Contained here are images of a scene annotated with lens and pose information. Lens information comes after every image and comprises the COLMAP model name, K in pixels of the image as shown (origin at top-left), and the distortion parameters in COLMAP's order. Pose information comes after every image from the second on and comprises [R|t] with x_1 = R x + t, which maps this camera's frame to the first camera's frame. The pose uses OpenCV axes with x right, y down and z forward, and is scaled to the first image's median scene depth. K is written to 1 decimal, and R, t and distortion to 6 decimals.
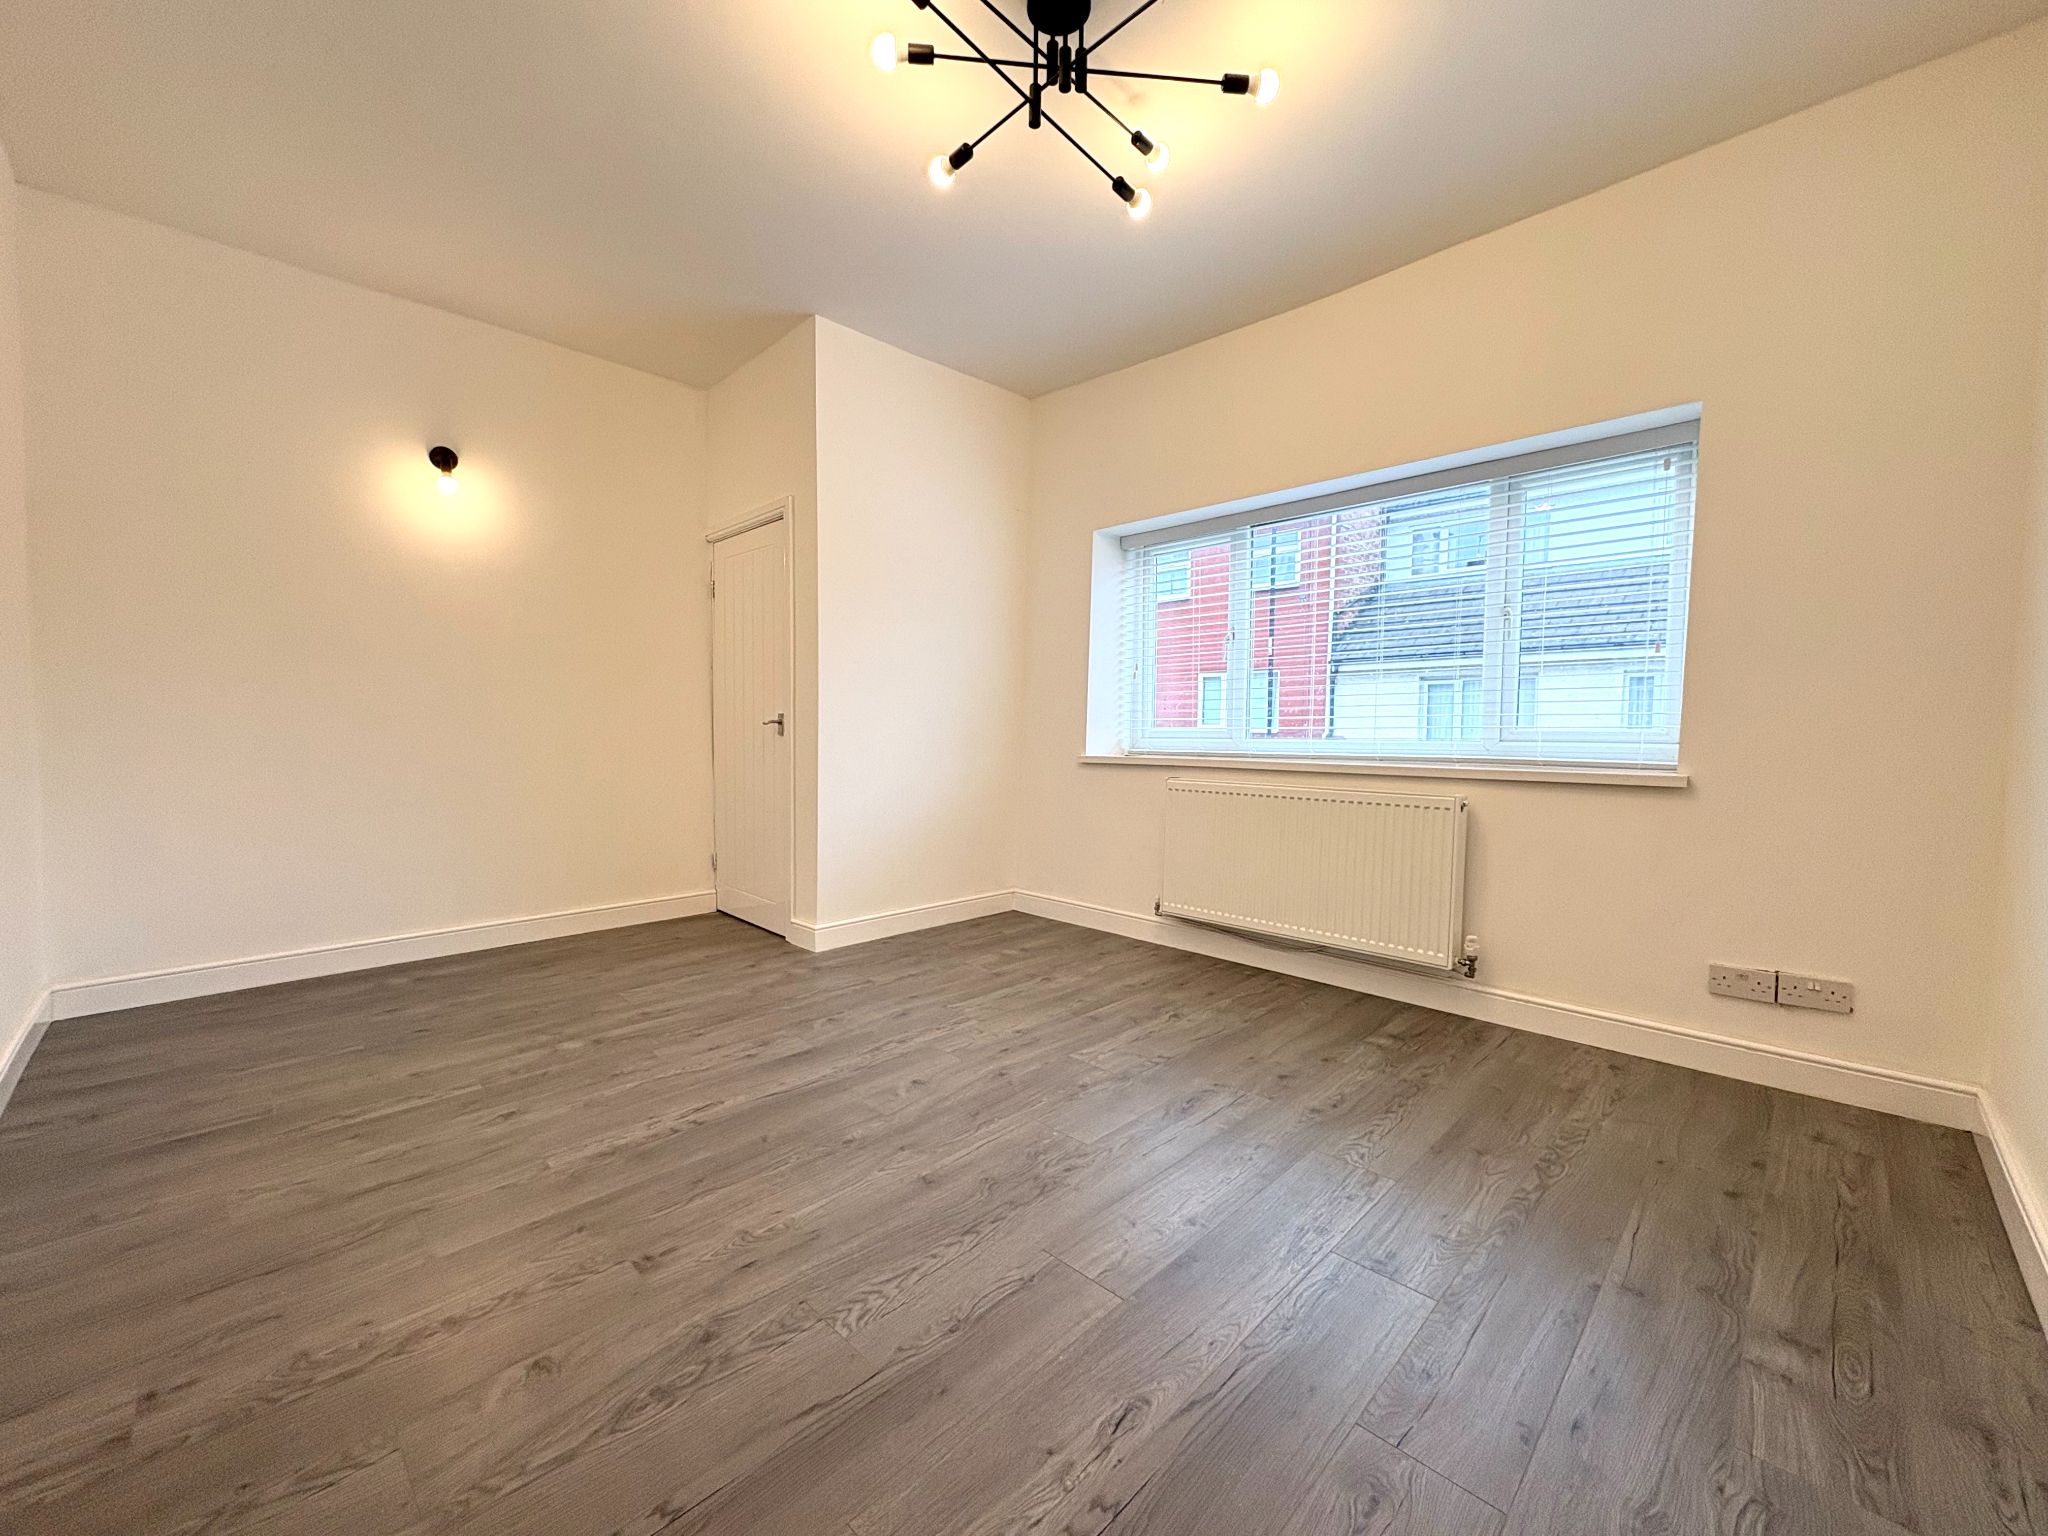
lens RADIAL K [[816.5, 0, 1022.5], [0, 816.5, 771.1], [0, 0, 1]] dist [0.002724, 0.000243]
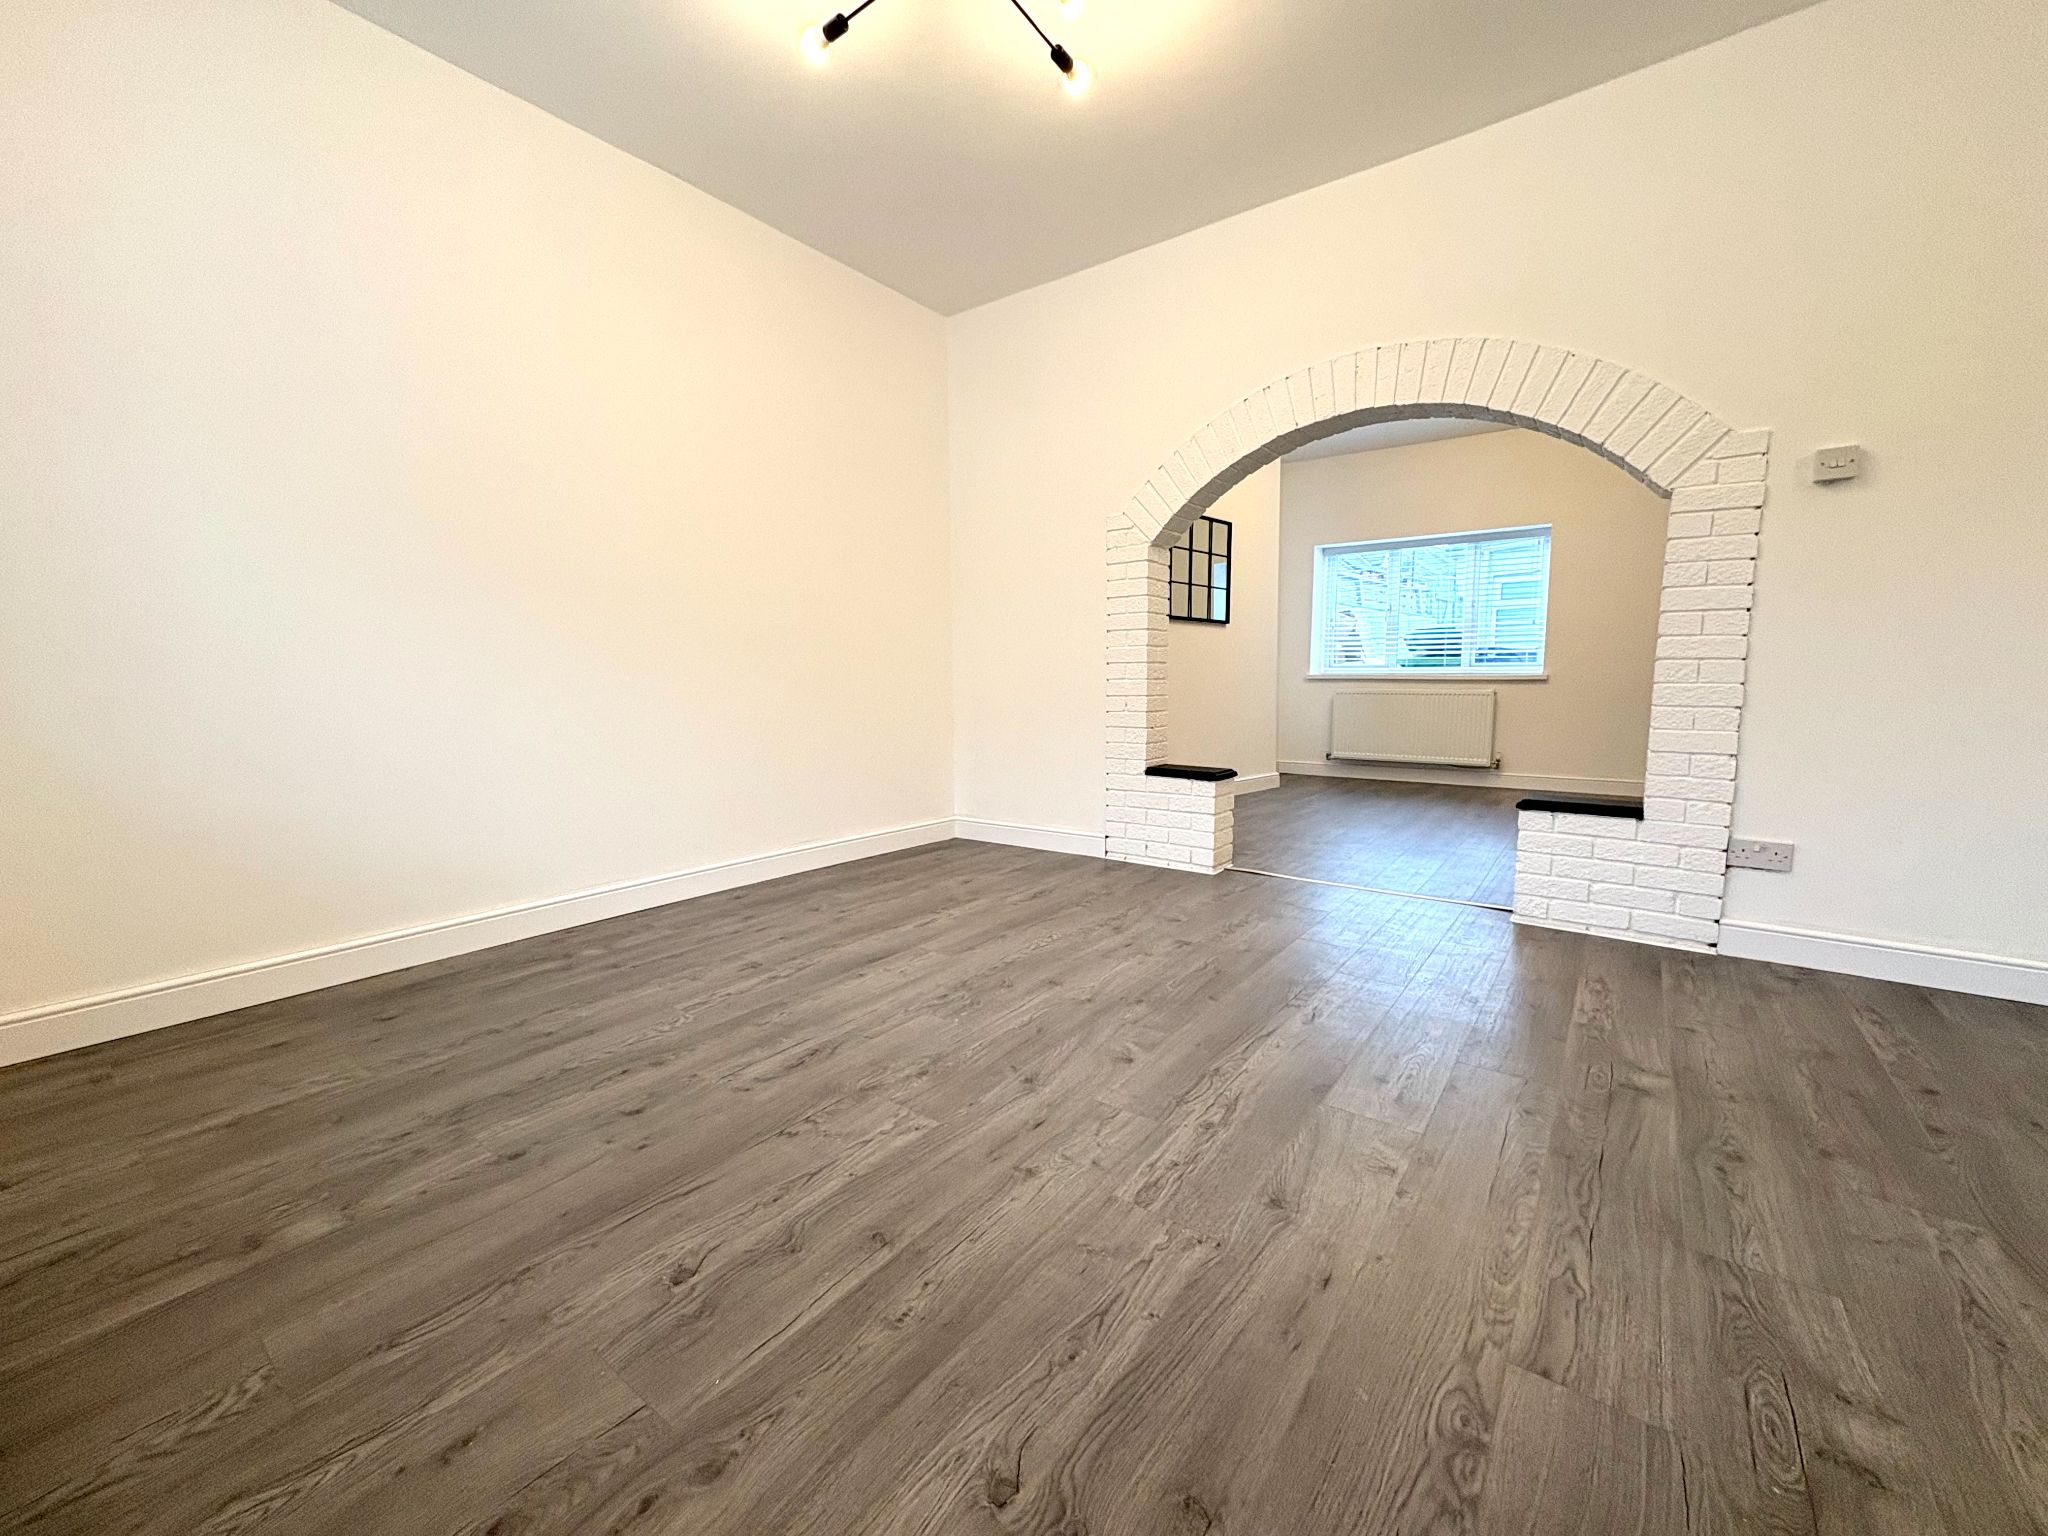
lens RADIAL K [[816.5, 0, 1025.0], [0, 816.5, 766.1], [0, 0, 1]] dist [0.002724, 0.000243]
pose [[-0.990685, 0.009753, -0.135822, 0.073761], [-0.012814, 0.986329, 0.164290, -0.039570], [0.135567, 0.164500, -0.977016, 1.590189]]
